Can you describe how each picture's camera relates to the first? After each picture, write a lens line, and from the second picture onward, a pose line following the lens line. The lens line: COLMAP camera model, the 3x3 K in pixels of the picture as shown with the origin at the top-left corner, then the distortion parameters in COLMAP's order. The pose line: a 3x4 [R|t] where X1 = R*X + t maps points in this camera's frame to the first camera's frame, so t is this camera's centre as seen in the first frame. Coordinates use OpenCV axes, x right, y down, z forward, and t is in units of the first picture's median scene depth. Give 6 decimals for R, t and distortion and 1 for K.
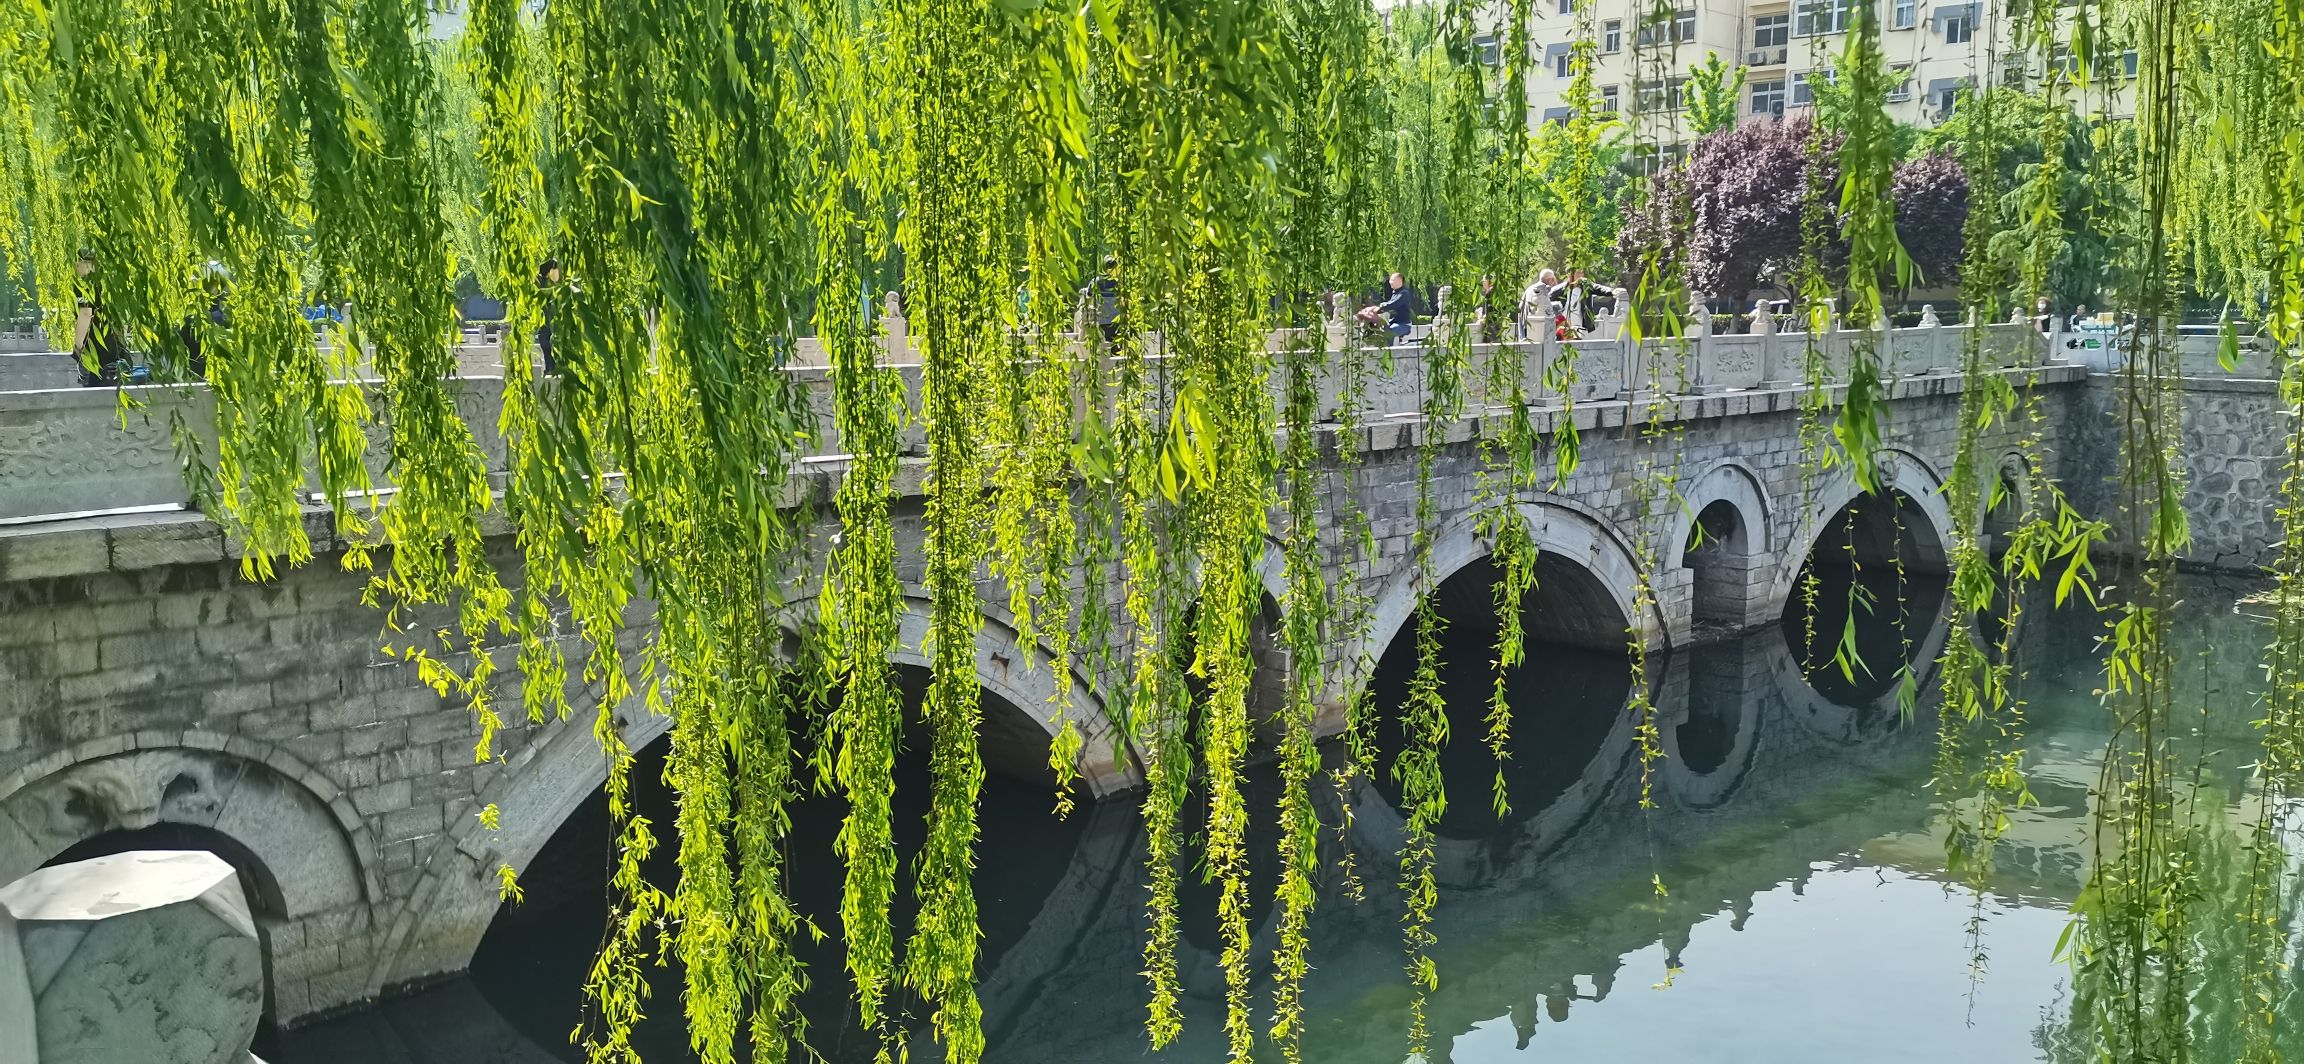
lens RADIAL K [[1791.0, 0, 1158.4], [0, 1791.0, 525.7], [0, 0, 1]] dist [0.038636, -0.008694]
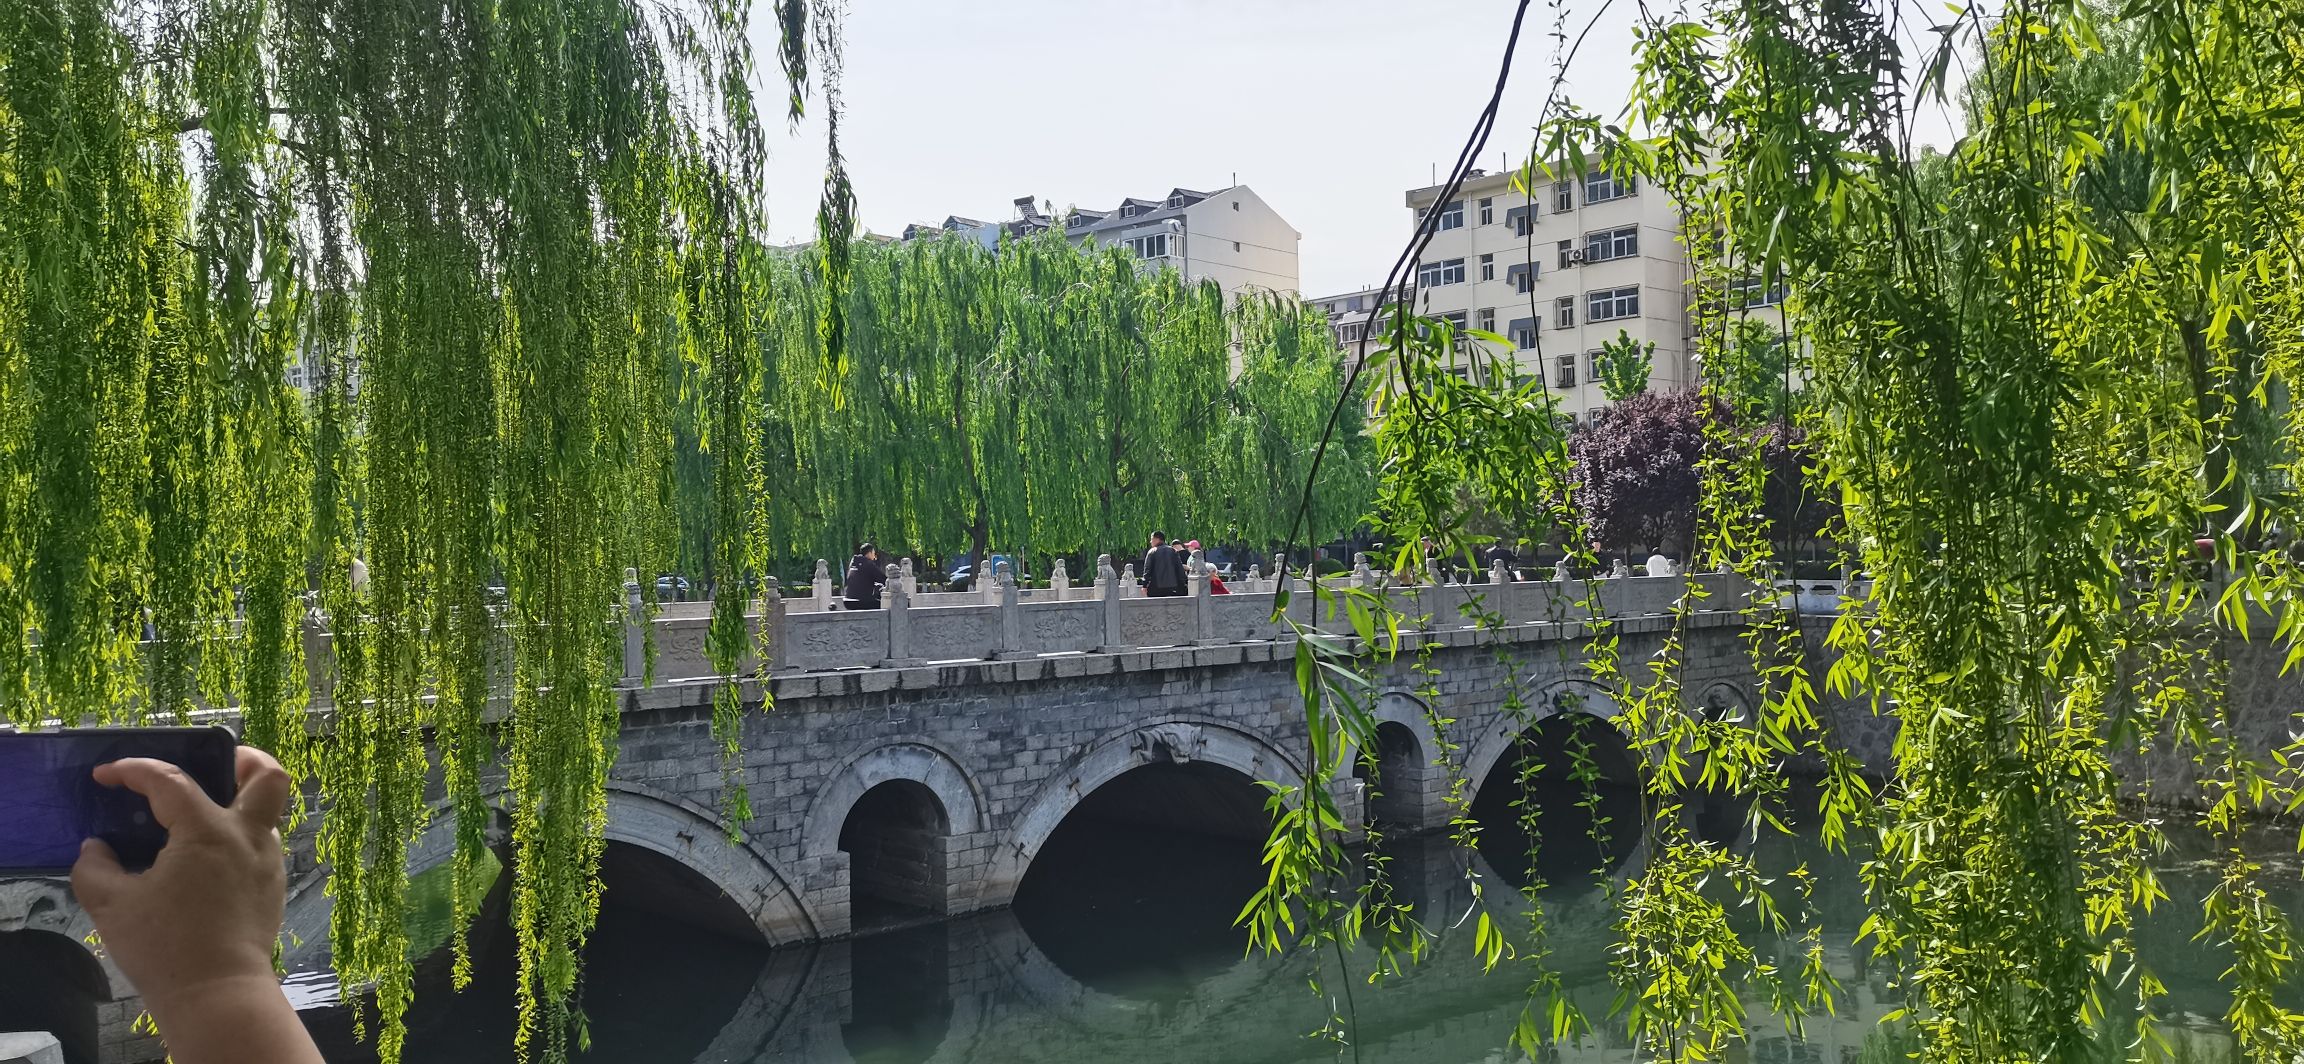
lens RADIAL K [[1791.0, 0, 1141.0], [0, 1791.0, 521.0], [0, 0, 1]] dist [0.038636, -0.008694]
pose [[0.997429, -0.022160, -0.068147, 0.292362], [0.011958, 0.989122, -0.146612, 0.034479], [0.070655, 0.145420, 0.986844, -0.291560]]
